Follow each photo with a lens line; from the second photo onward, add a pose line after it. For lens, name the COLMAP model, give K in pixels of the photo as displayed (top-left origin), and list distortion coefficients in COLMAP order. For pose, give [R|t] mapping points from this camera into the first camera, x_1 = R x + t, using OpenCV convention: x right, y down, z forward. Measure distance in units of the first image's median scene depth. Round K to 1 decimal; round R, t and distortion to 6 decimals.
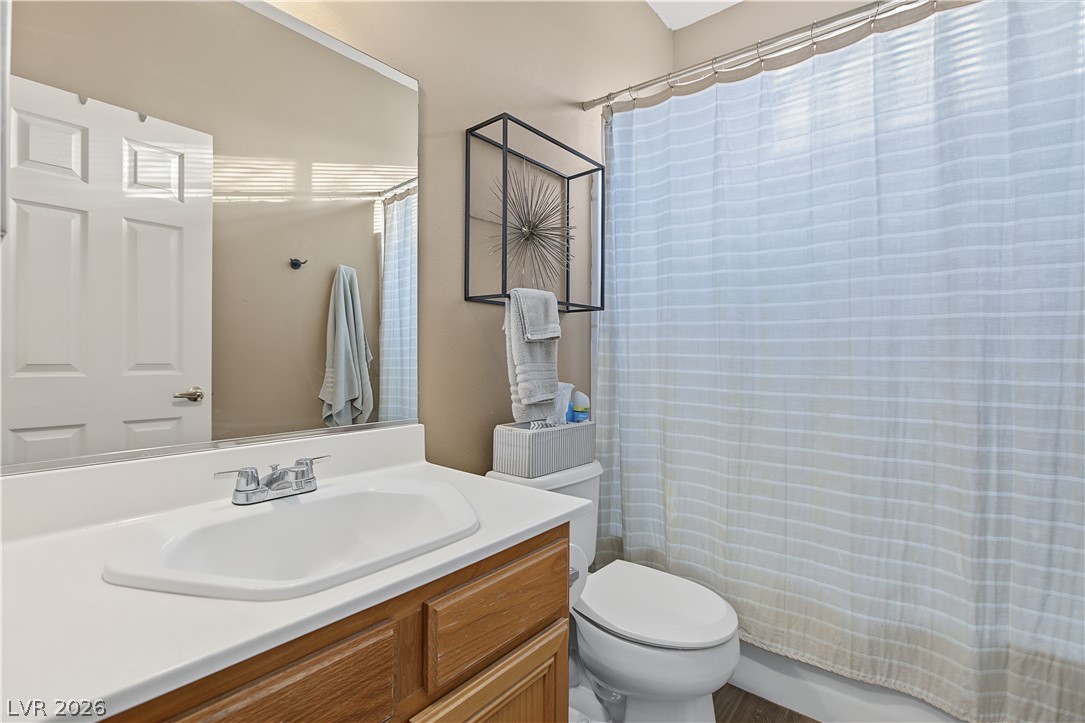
lens RADIAL K [[507.0, 0, 542.5], [0, 507.0, 361.5], [0, 0, 1]] dist [-0.011797, 0.002021]
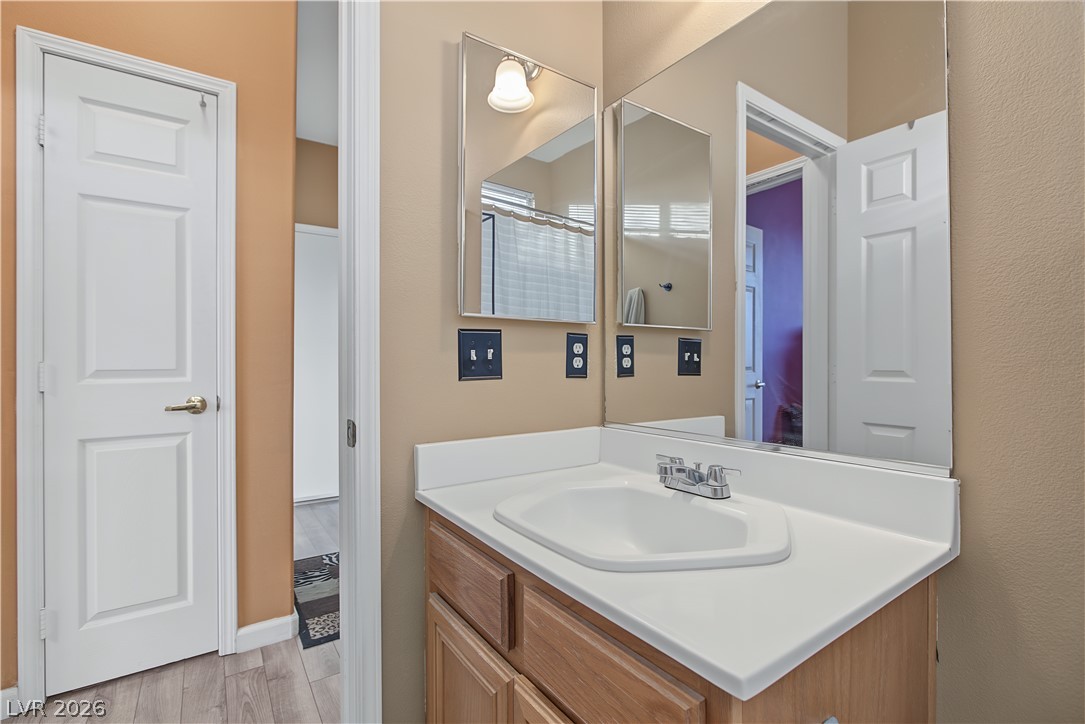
lens RADIAL K [[507.0, 0, 542.5], [0, 507.0, 362.0], [0, 0, 1]] dist [-0.011797, 0.002021]
pose [[-0.300472, -0.007251, -0.953763, 0.387298], [-0.008640, 0.999951, -0.004880, -0.001781], [0.953751, 0.006774, -0.300520, 0.646352]]
